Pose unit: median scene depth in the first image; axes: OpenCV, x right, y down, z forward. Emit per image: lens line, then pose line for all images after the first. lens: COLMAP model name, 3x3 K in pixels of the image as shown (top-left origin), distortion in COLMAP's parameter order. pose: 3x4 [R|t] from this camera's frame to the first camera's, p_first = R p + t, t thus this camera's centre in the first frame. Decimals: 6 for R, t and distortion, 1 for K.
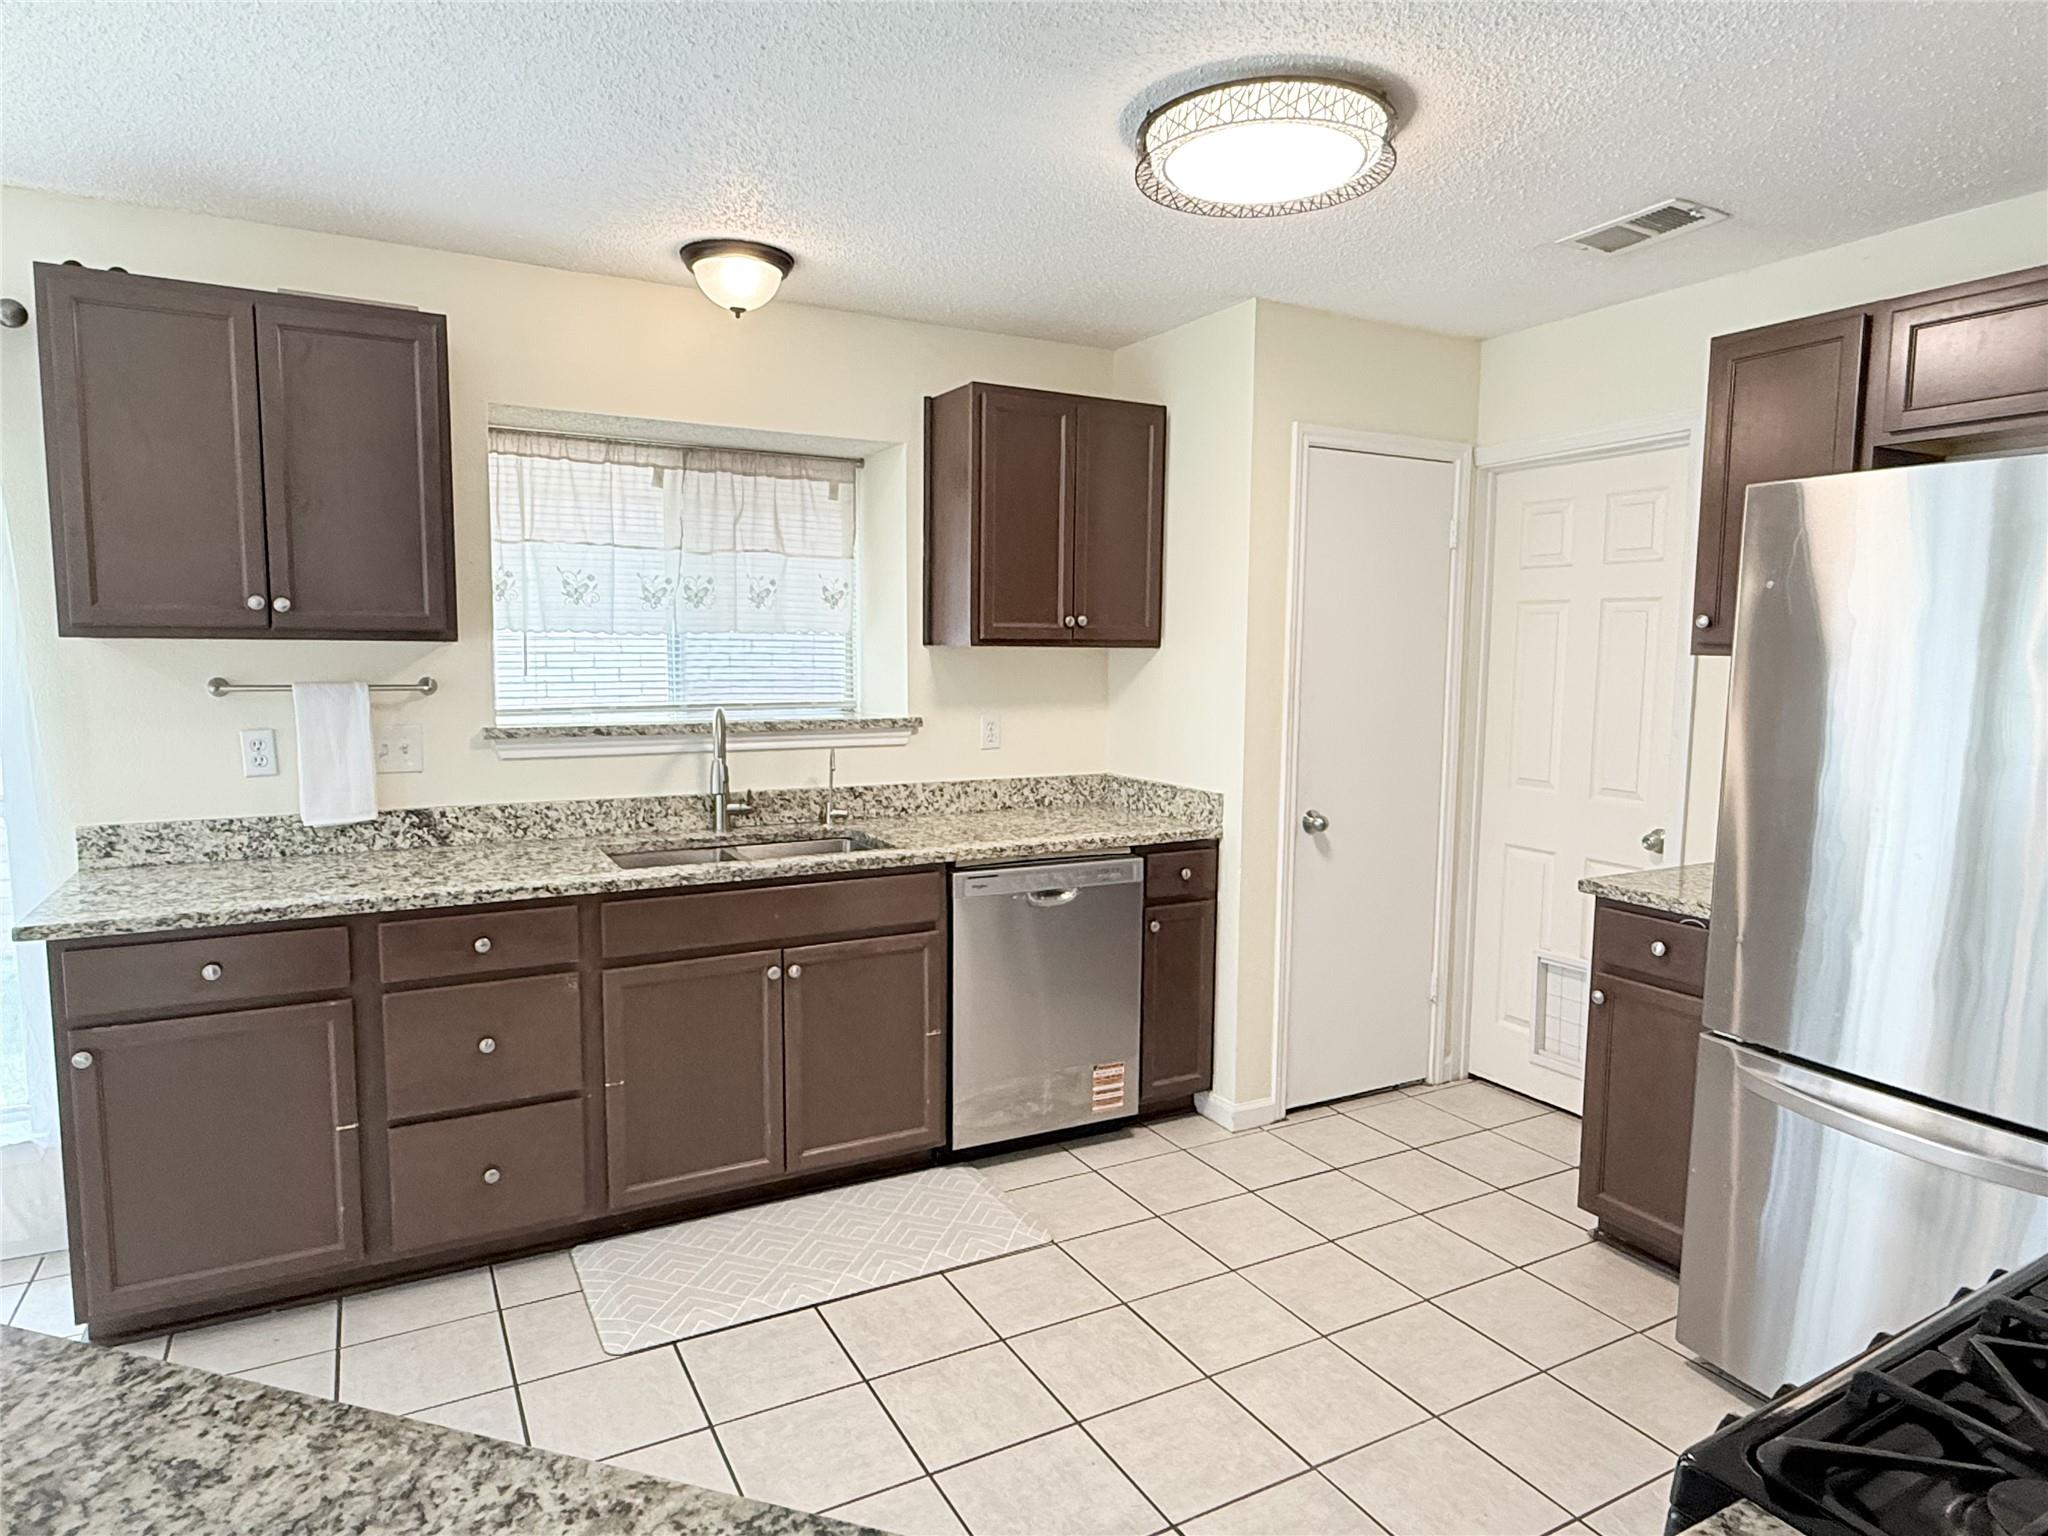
lens RADIAL K [[1216.5, 0, 1016.5], [0, 1216.5, 765.4], [0, 0, 1]] dist [0.012564, 0.001701]
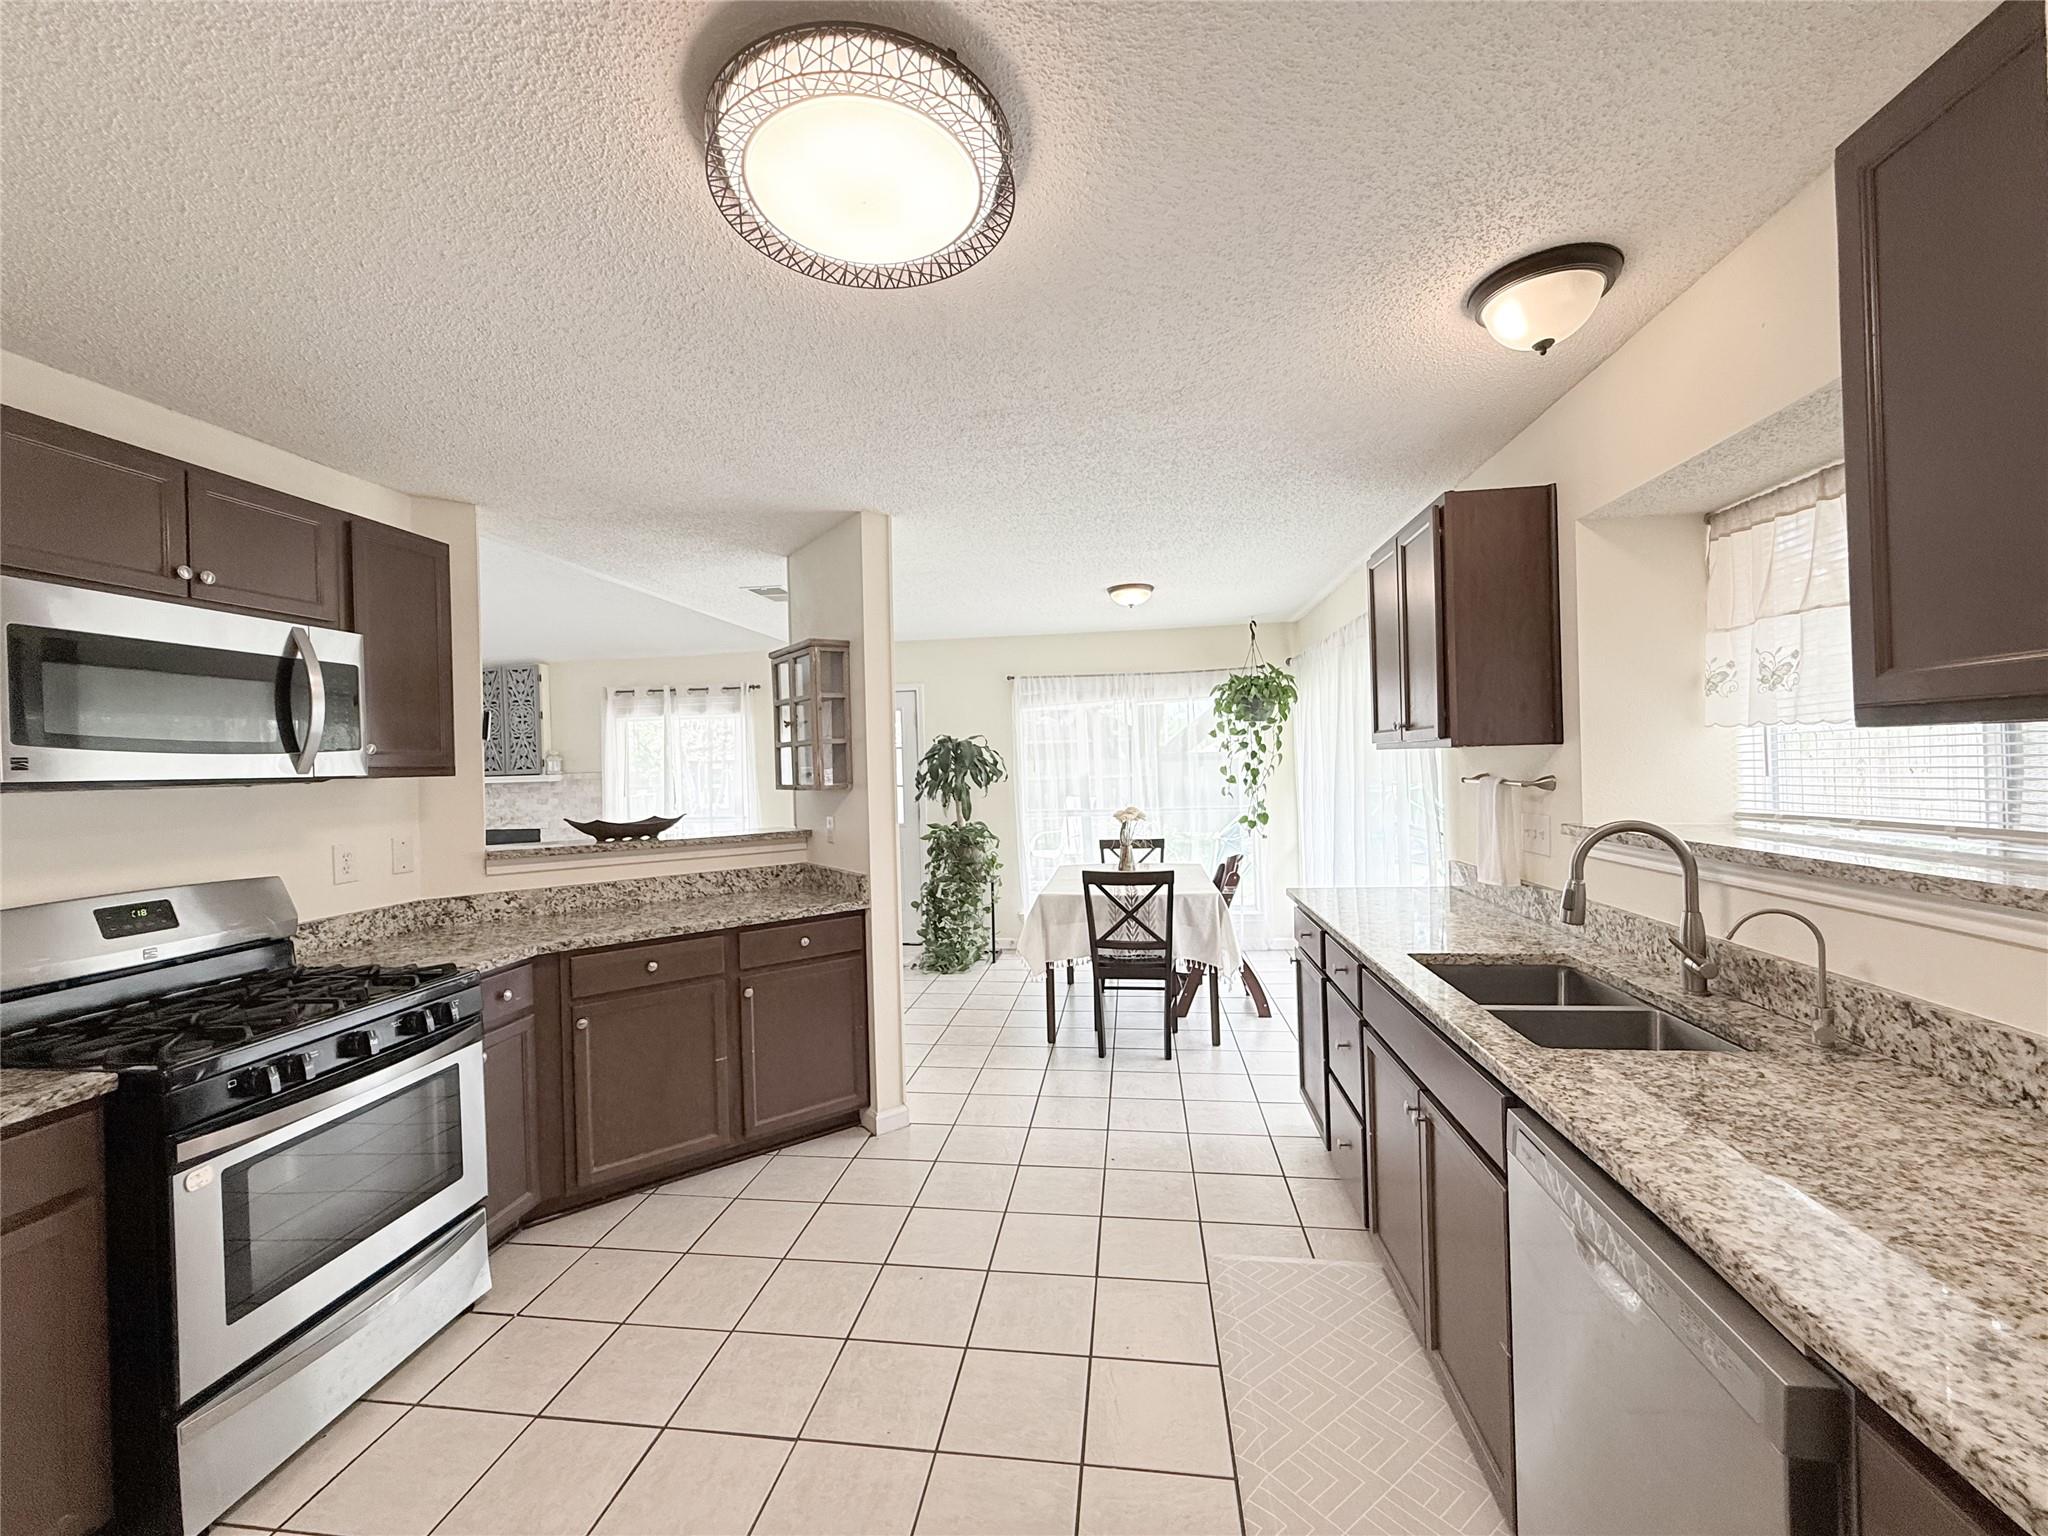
lens RADIAL K [[817.5, 0, 1016.2], [0, 817.5, 762.6], [0, 0, 1]] dist [0.002373, 0.000030]
pose [[-0.597521, 0.004303, -0.801842, 0.401417], [-0.059048, 0.997034, 0.049352, -0.084925], [0.799676, 0.076836, -0.595495, 0.969655]]
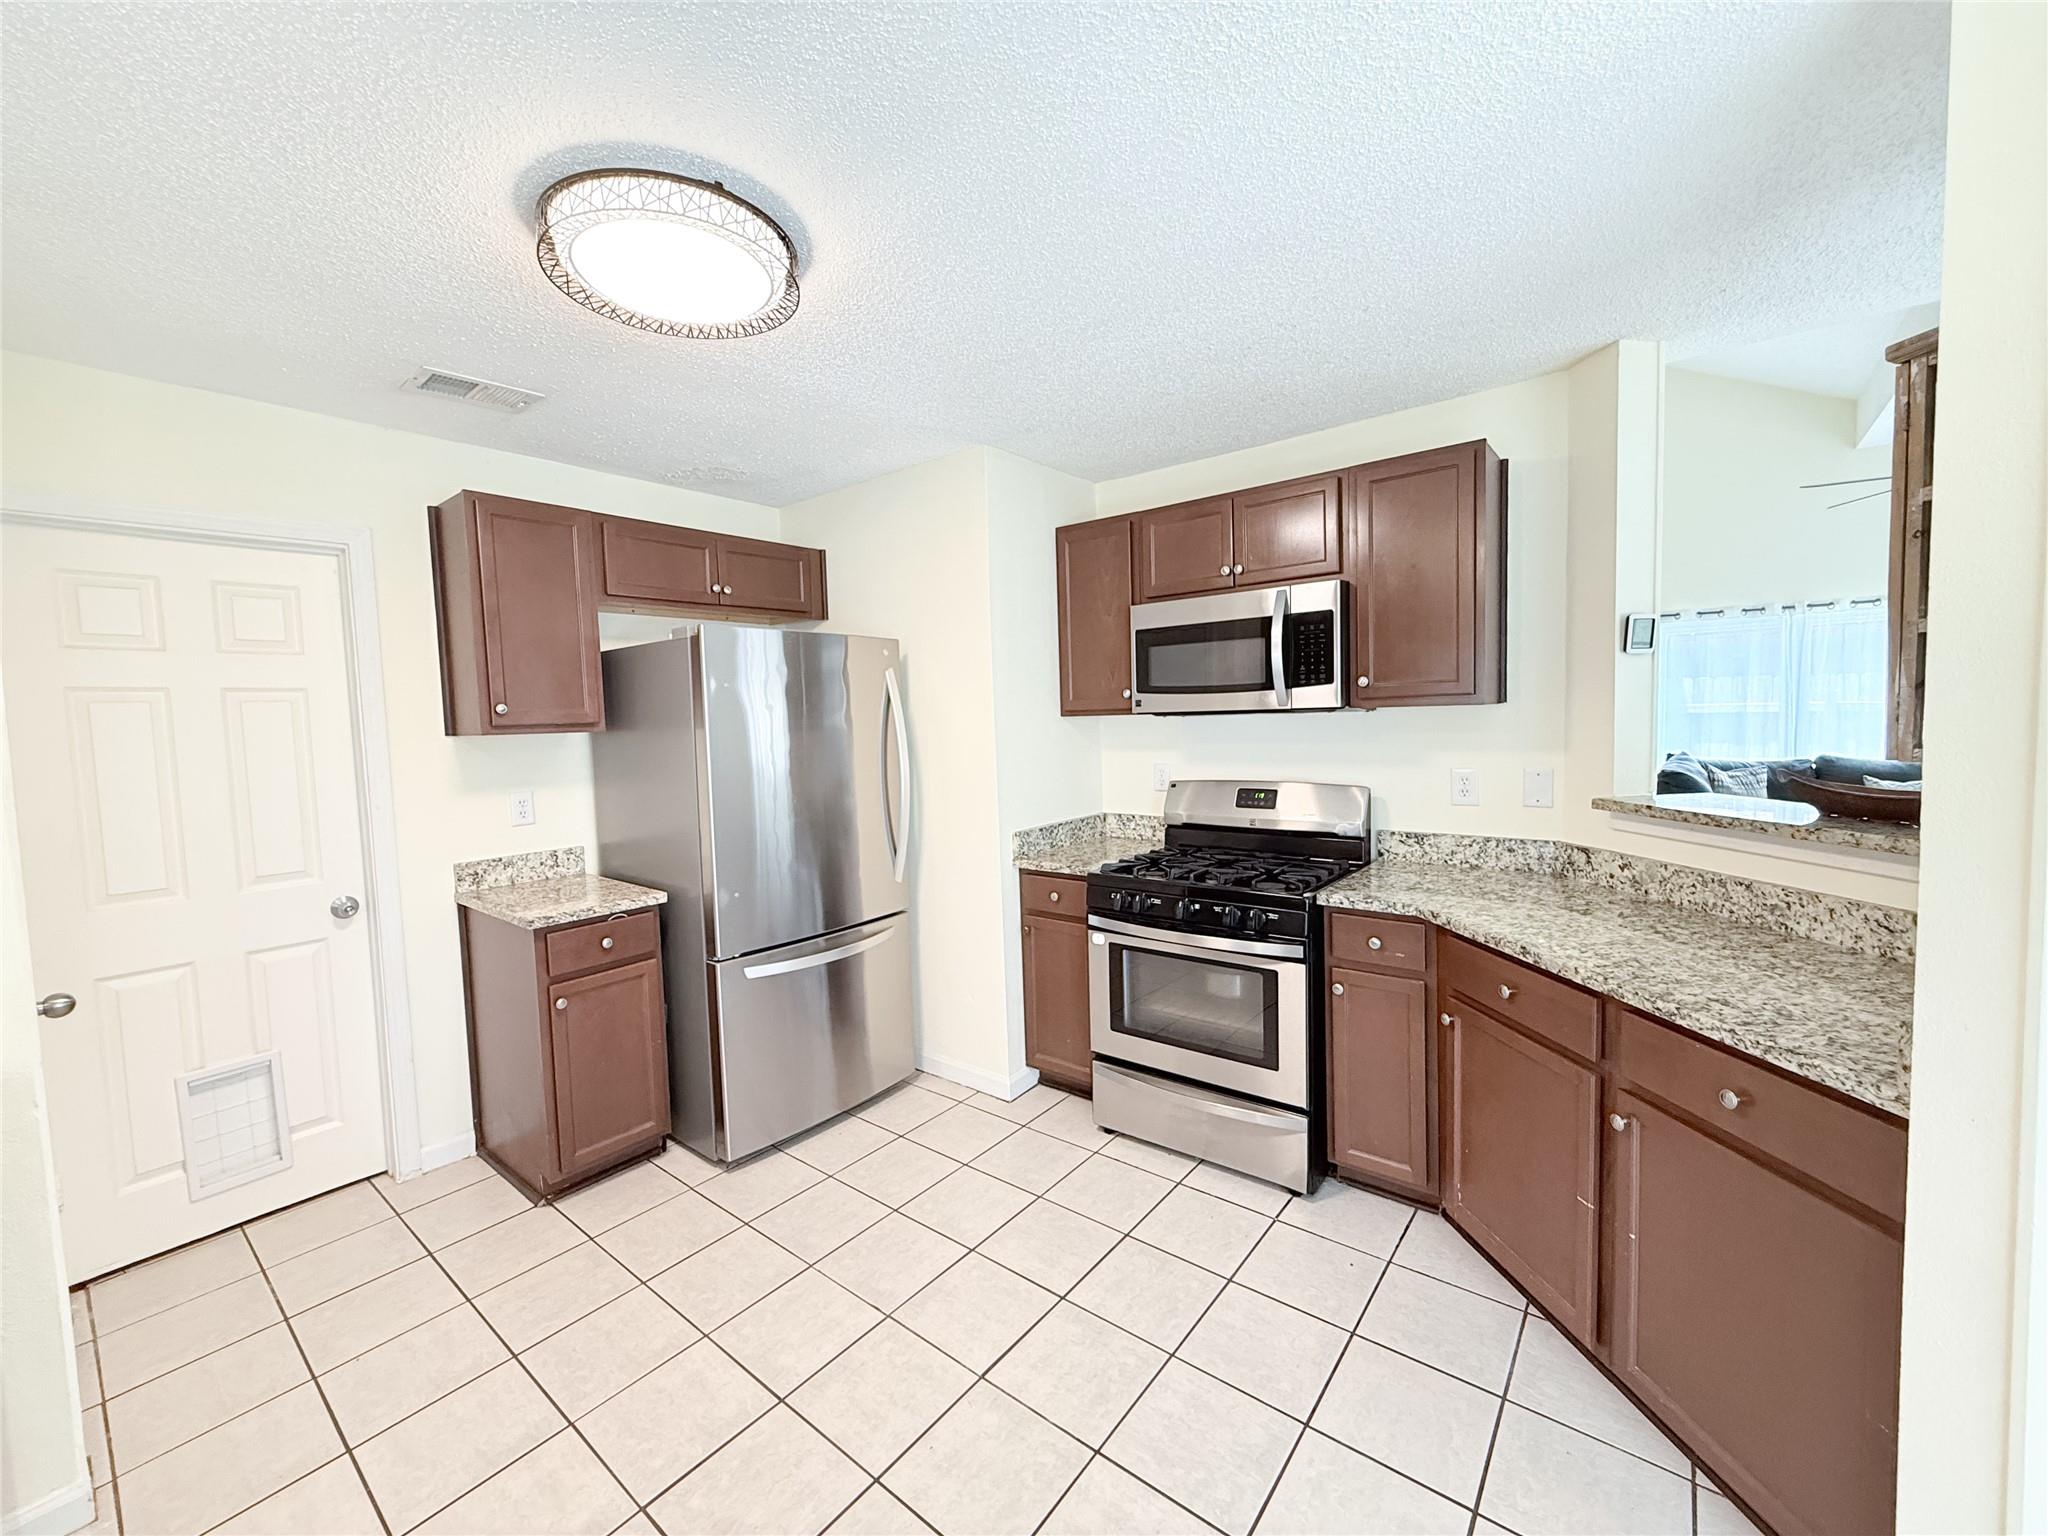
lens RADIAL K [[817.5, 0, 1025.4], [0, 817.5, 763.5], [0, 0, 1]] dist [0.002373, 0.000030]
pose [[-0.397652, -0.055793, 0.915838, -0.394259], [0.118949, 0.986592, 0.111750, -0.076397], [-0.909793, 0.153375, -0.385684, 0.705124]]
